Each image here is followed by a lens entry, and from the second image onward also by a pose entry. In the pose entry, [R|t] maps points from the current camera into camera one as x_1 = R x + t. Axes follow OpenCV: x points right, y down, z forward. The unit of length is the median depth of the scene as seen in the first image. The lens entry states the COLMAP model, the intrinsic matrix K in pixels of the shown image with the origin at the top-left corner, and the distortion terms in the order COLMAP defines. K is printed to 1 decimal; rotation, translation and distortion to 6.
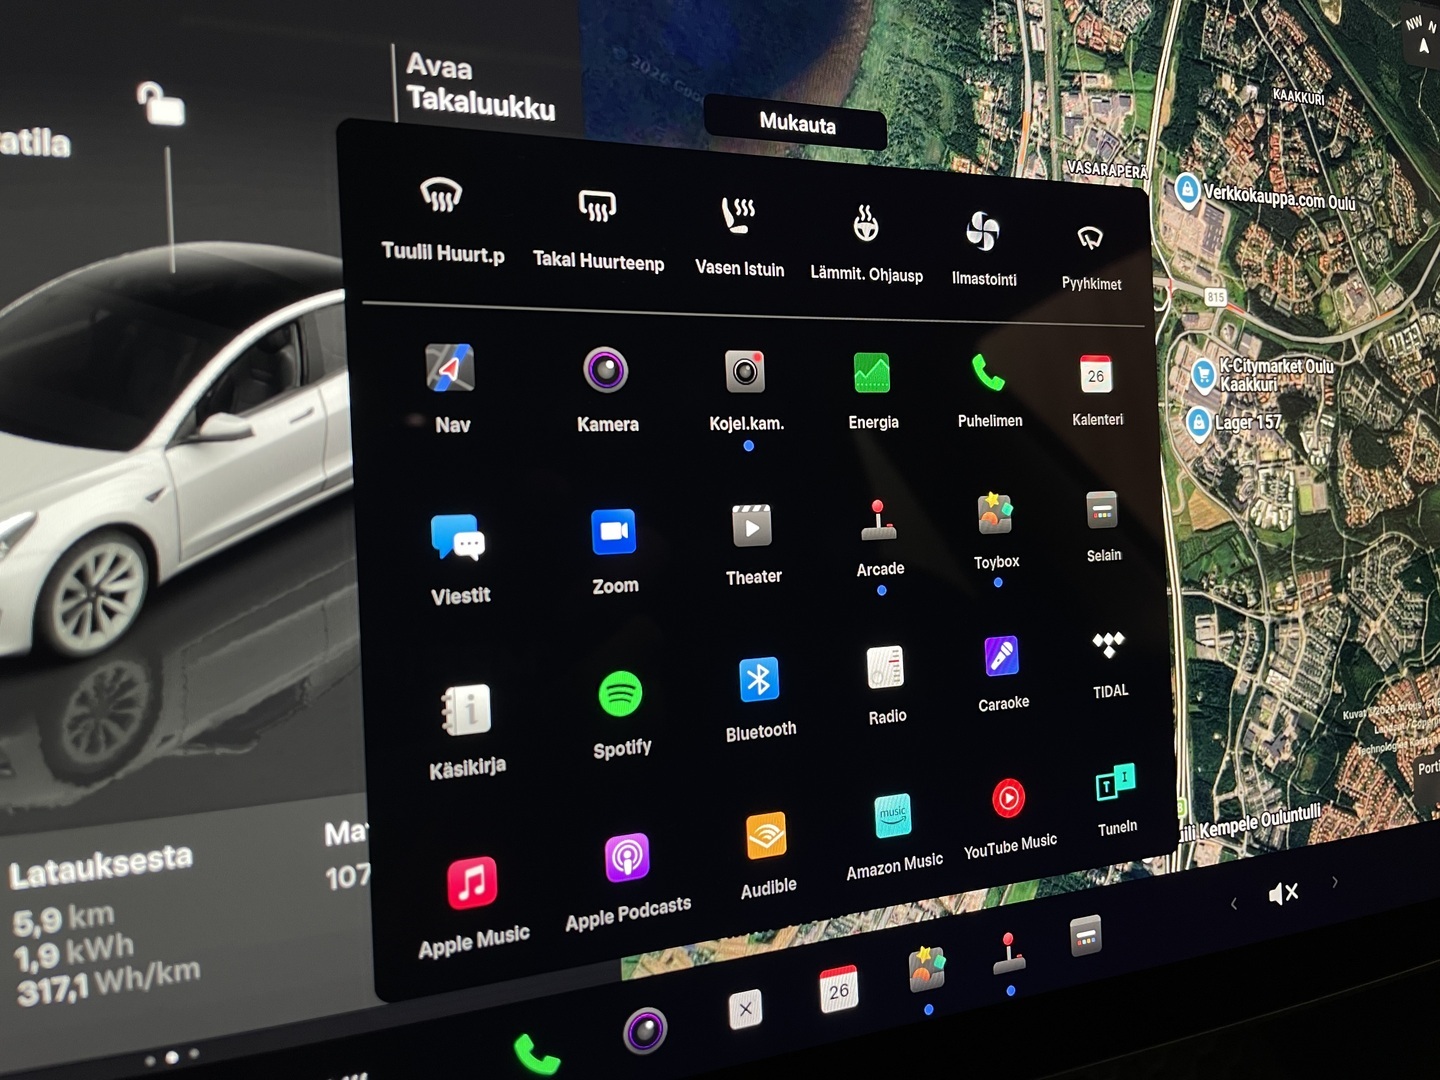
lens RADIAL K [[1101.3, 0, 720.0], [0, 1101.3, 540.0], [0, 0, 1]] dist [0.060087, -0.094398]
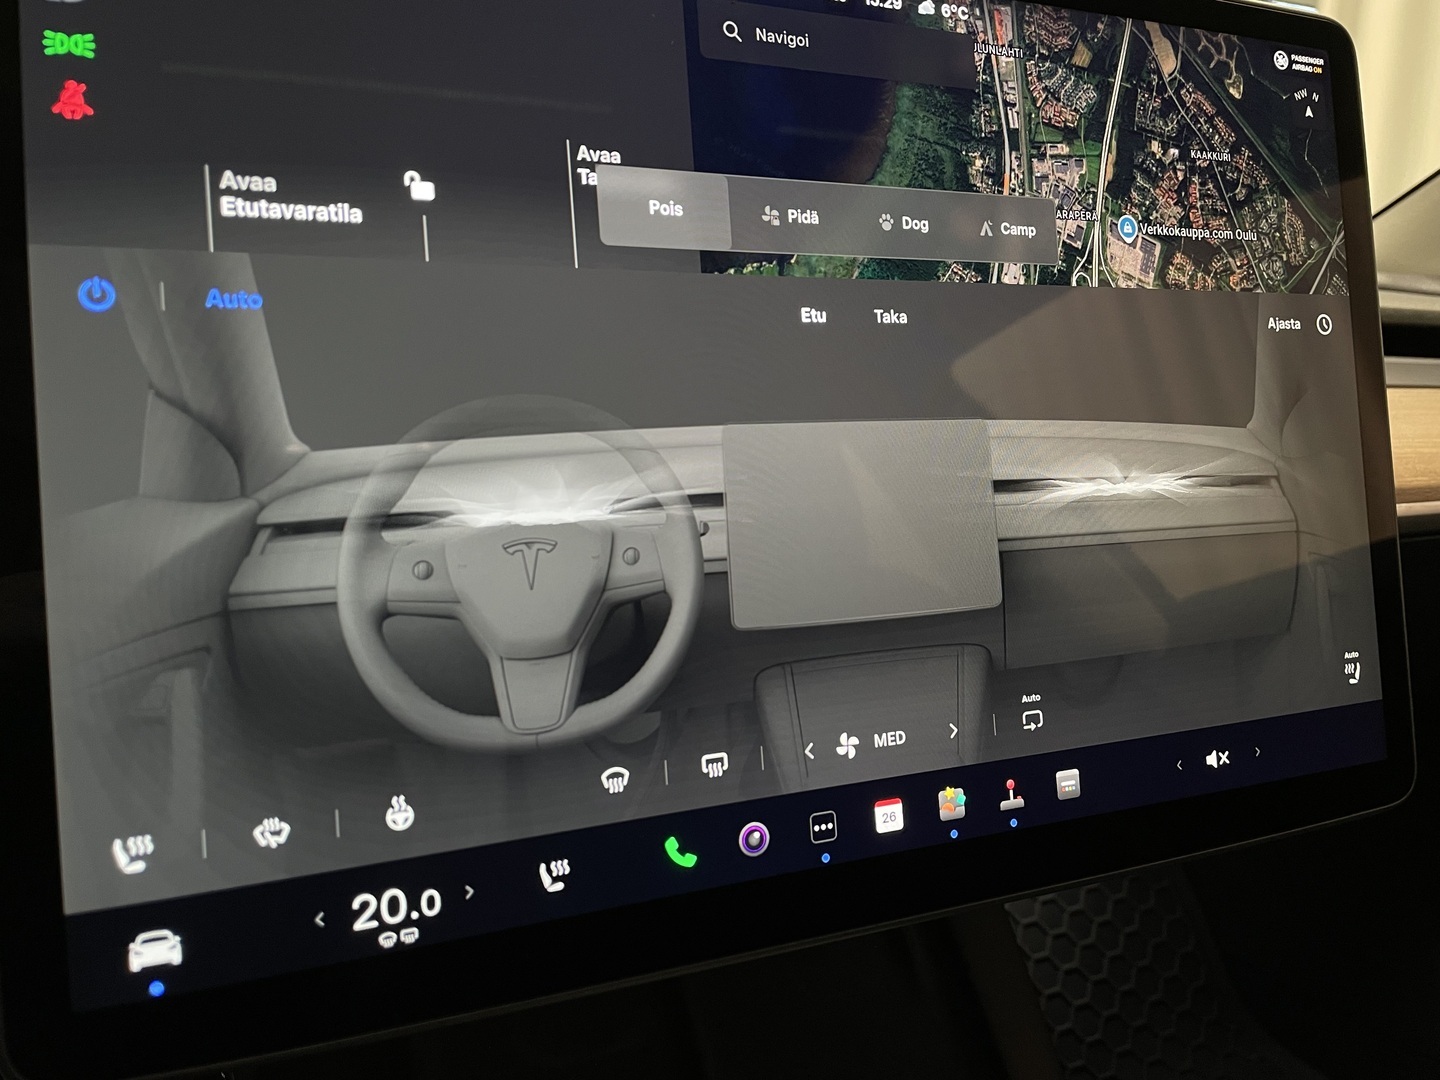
lens RADIAL K [[1101.3, 0, 720.0], [0, 1101.3, 540.0], [0, 0, 1]] dist [0.060087, -0.094398]
pose [[0.999537, -0.021948, 0.021078, -0.104412], [0.022447, 0.999466, -0.023759, 0.079546], [-0.020545, 0.024221, 0.999495, -0.312350]]
